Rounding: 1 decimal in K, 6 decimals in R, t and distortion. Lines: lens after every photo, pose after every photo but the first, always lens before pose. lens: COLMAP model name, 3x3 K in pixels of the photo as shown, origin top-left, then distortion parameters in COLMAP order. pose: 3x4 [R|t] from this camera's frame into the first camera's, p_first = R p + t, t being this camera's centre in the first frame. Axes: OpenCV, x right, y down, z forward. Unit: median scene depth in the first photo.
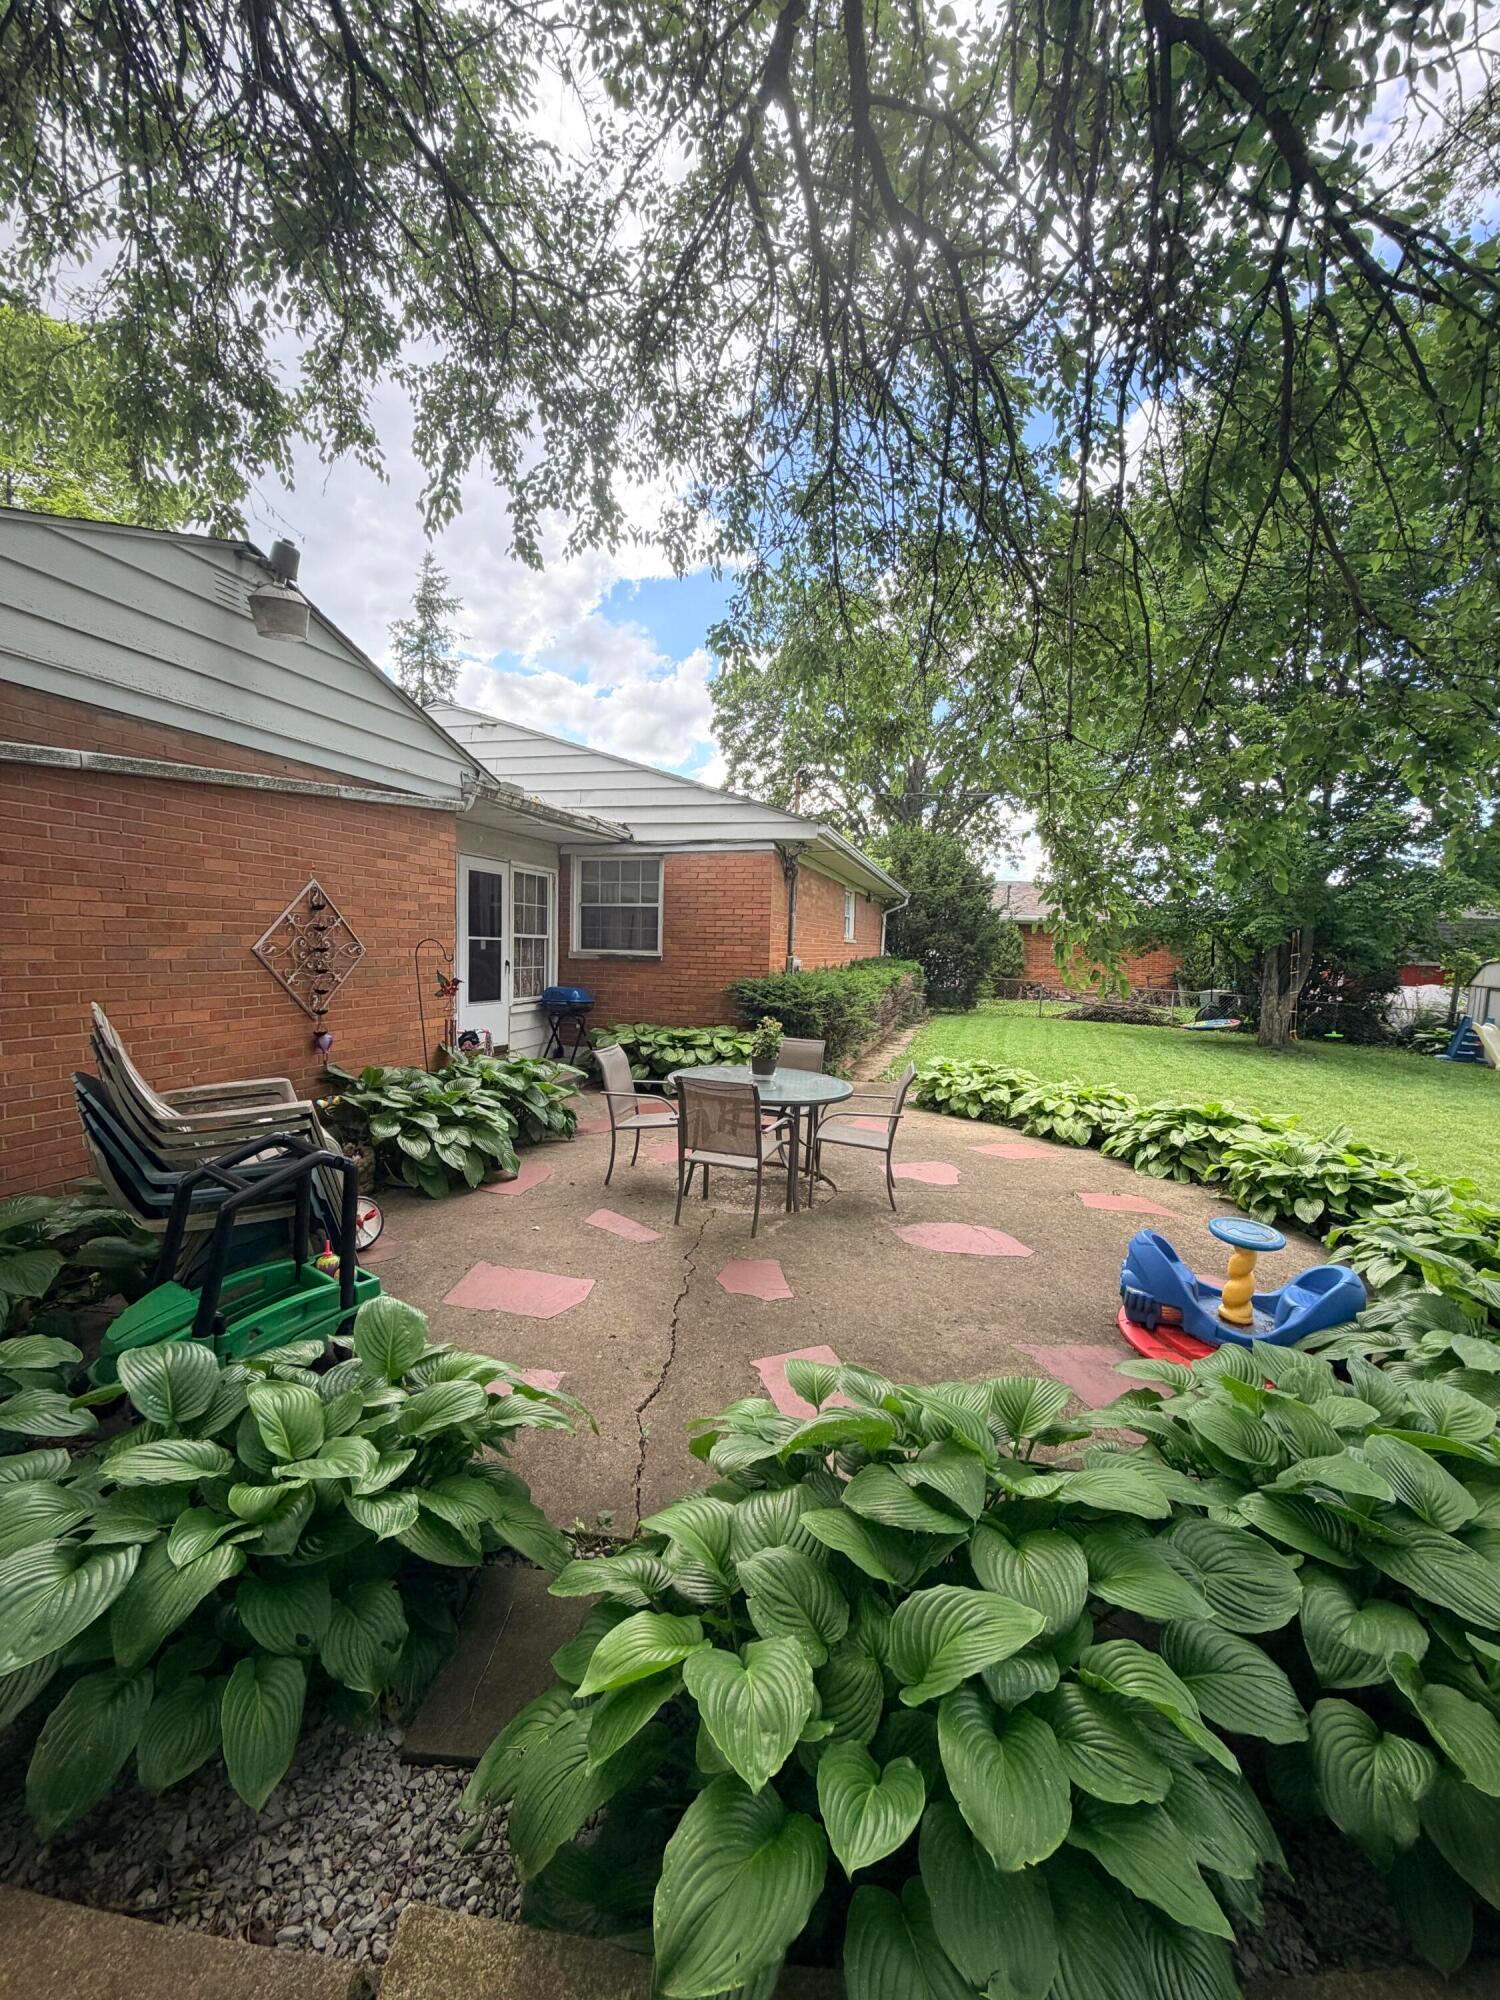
lens RADIAL K [[794.6, 0, 749.5], [0, 794.6, 992.5], [0, 0, 1]] dist [0.000914, 0.000068]
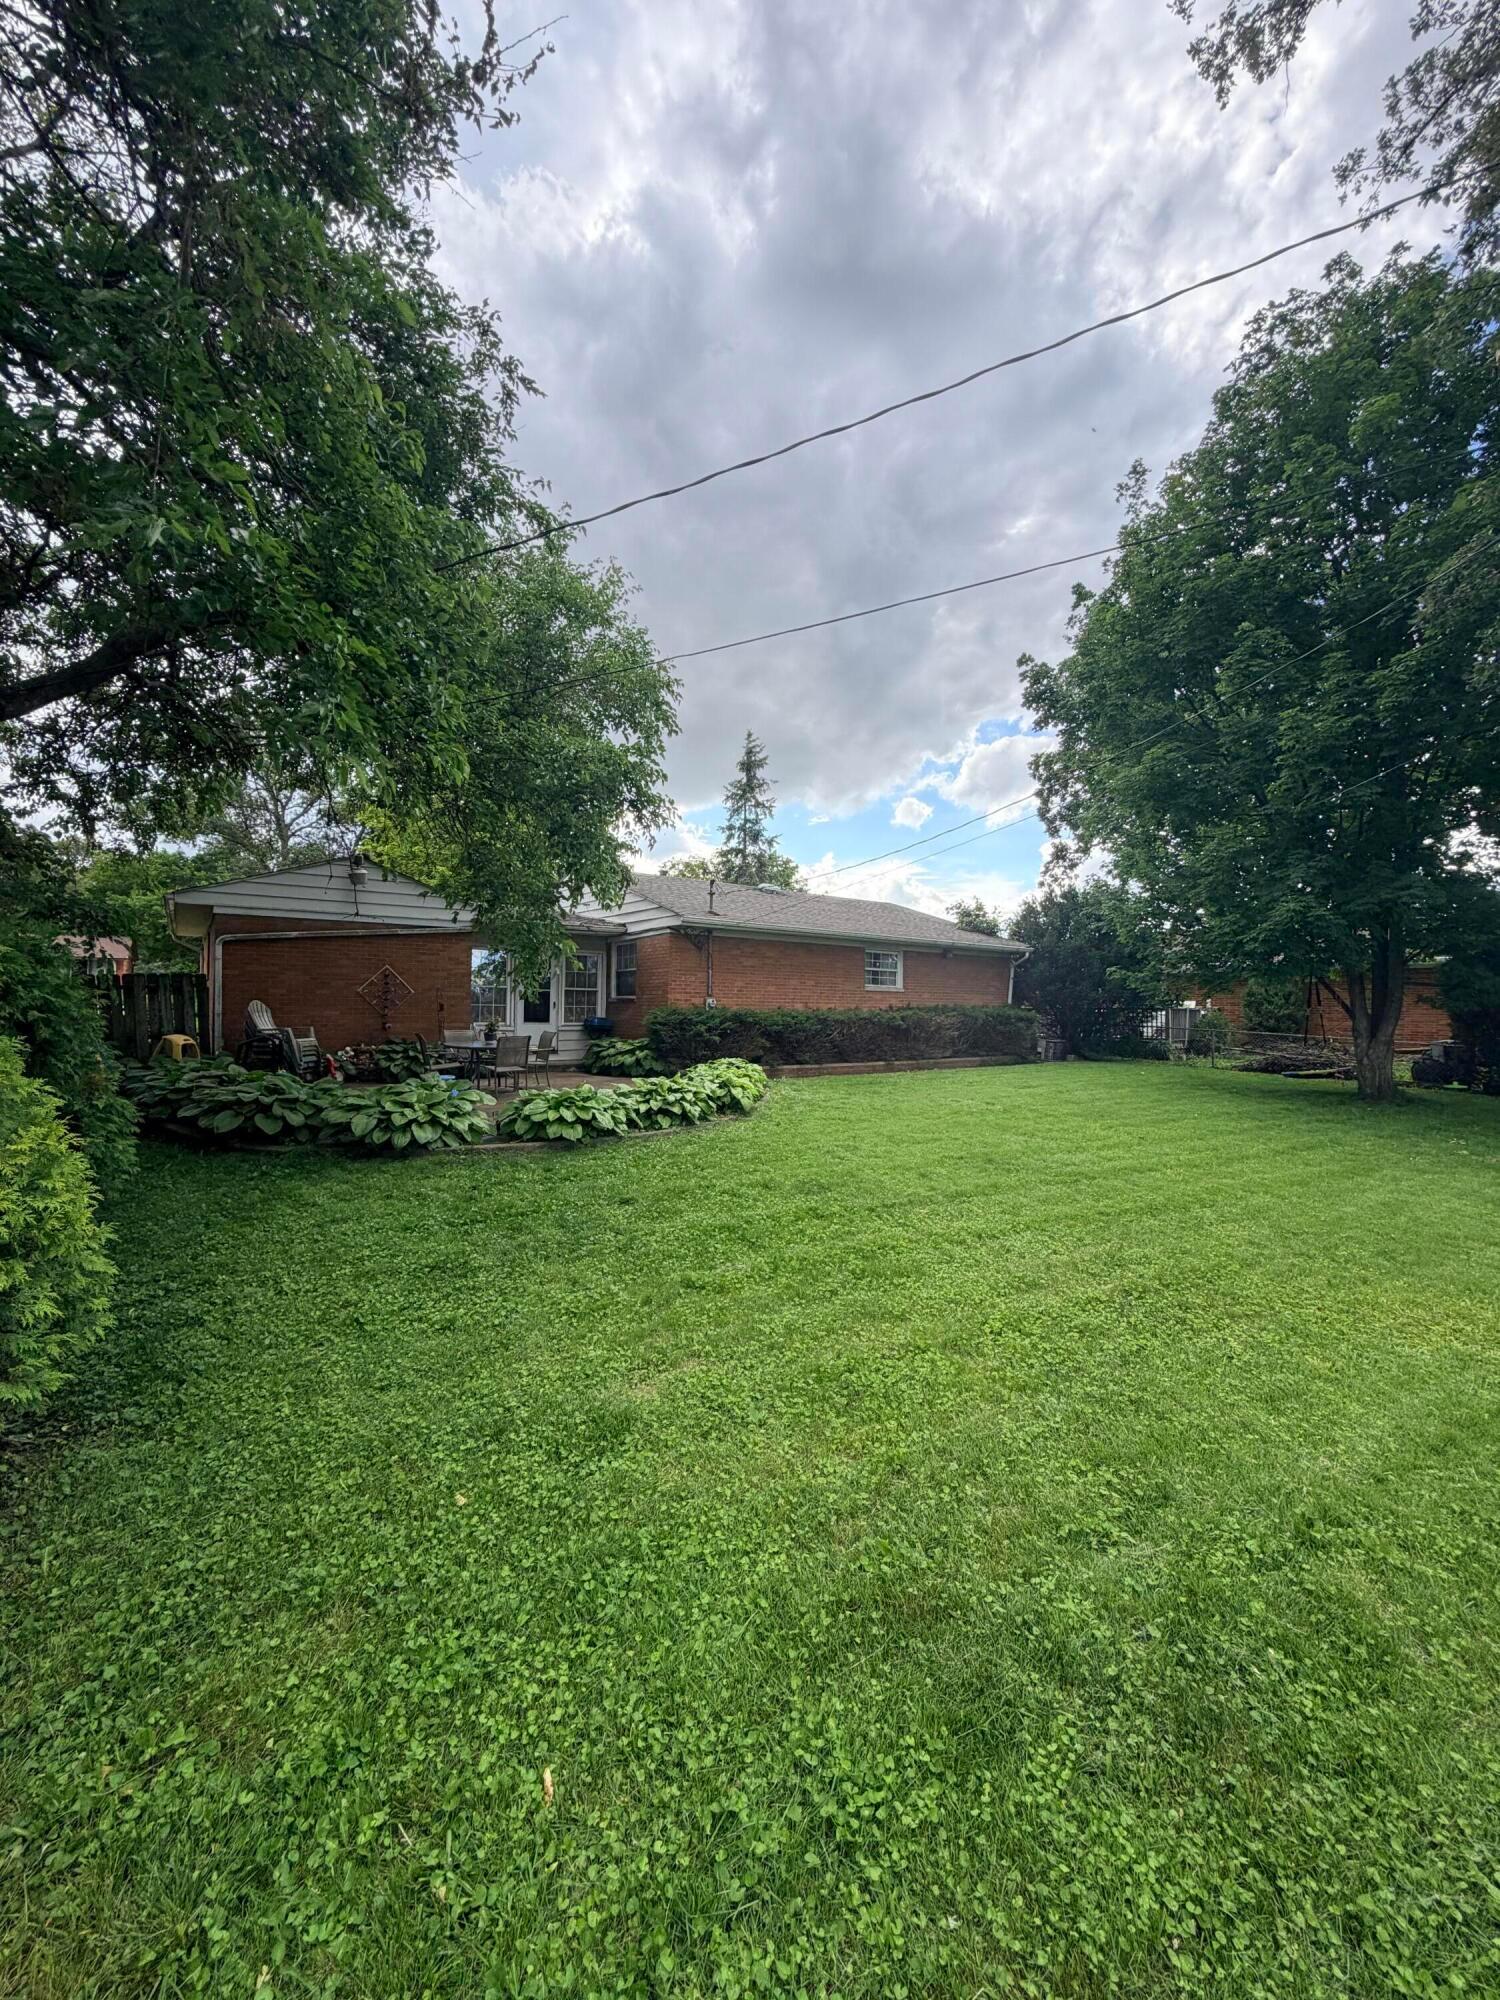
lens RADIAL K [[794.6, 0, 749.5], [0, 794.6, 992.5], [0, 0, 1]] dist [0.000914, 0.000068]
pose [[0.788106, -0.028719, -0.614869, 1.134916], [-0.027420, 0.996281, -0.081680, 0.074578], [0.614928, 0.081232, 0.784388, -0.192443]]
